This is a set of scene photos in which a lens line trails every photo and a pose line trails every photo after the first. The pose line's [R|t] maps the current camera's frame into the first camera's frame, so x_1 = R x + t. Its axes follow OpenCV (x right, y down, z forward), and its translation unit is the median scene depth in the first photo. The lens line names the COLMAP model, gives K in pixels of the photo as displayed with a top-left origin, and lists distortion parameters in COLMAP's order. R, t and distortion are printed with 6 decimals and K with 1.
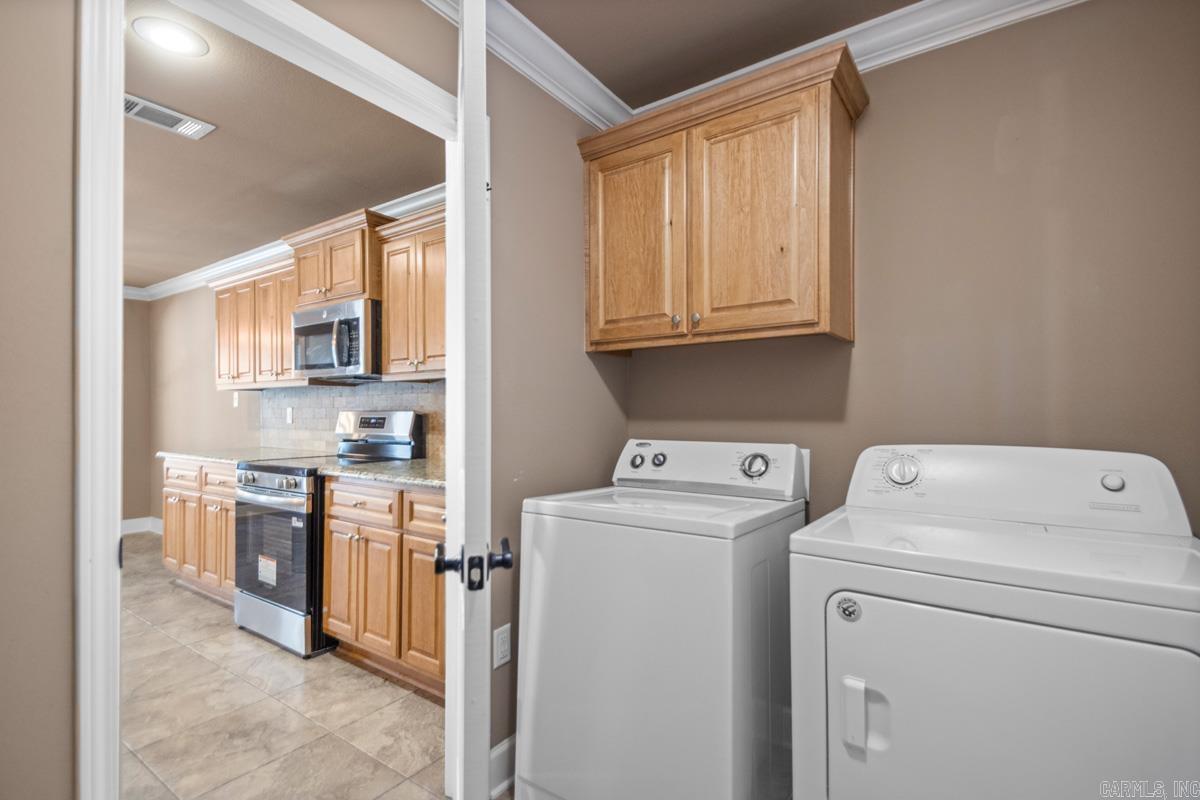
lens RADIAL K [[565.6, 0, 610.5], [0, 565.6, 411.4], [0, 0, 1]] dist [0.003103, -0.000221]
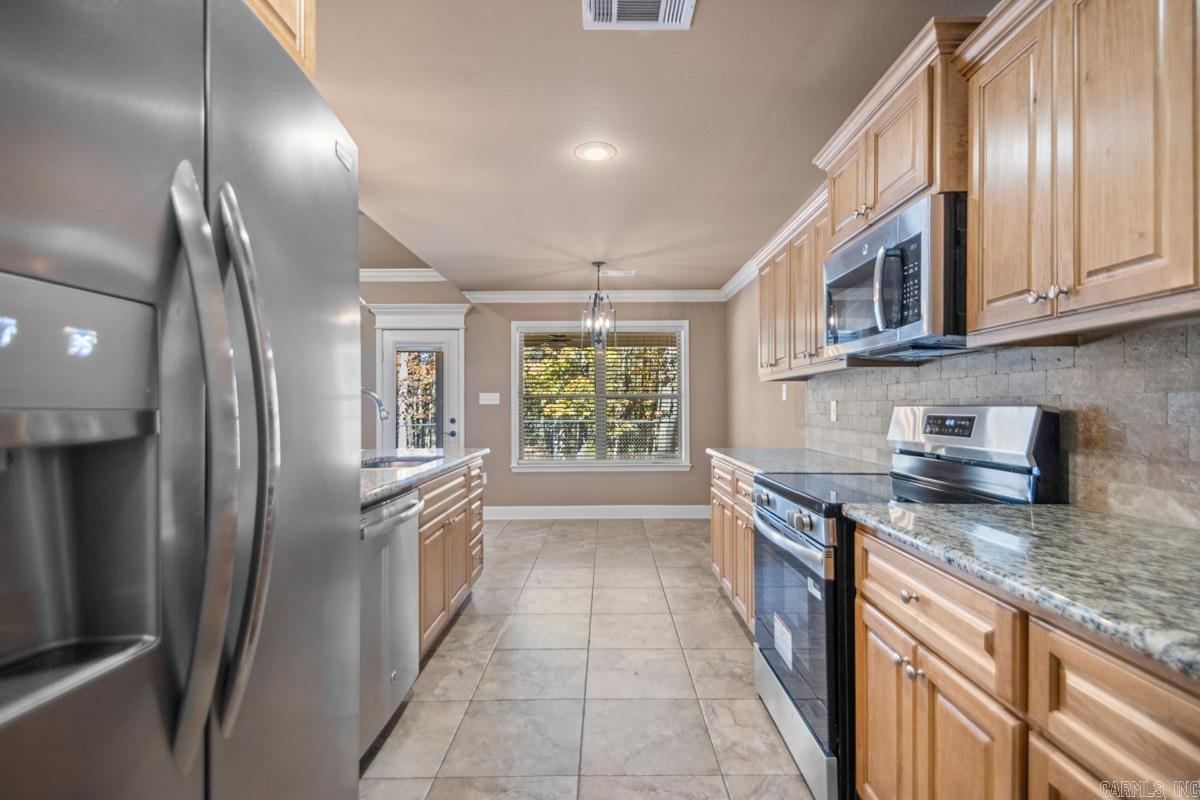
lens RADIAL K [[554.8, 0, 625.3], [0, 554.8, 401.7], [0, 0, 1]] dist [0.069376, -0.041986]
pose [[0.597214, -0.004630, -0.802069, -0.174869], [-0.001100, 0.999978, -0.006591, -0.000382], [0.802081, 0.004818, 0.597195, 0.440128]]
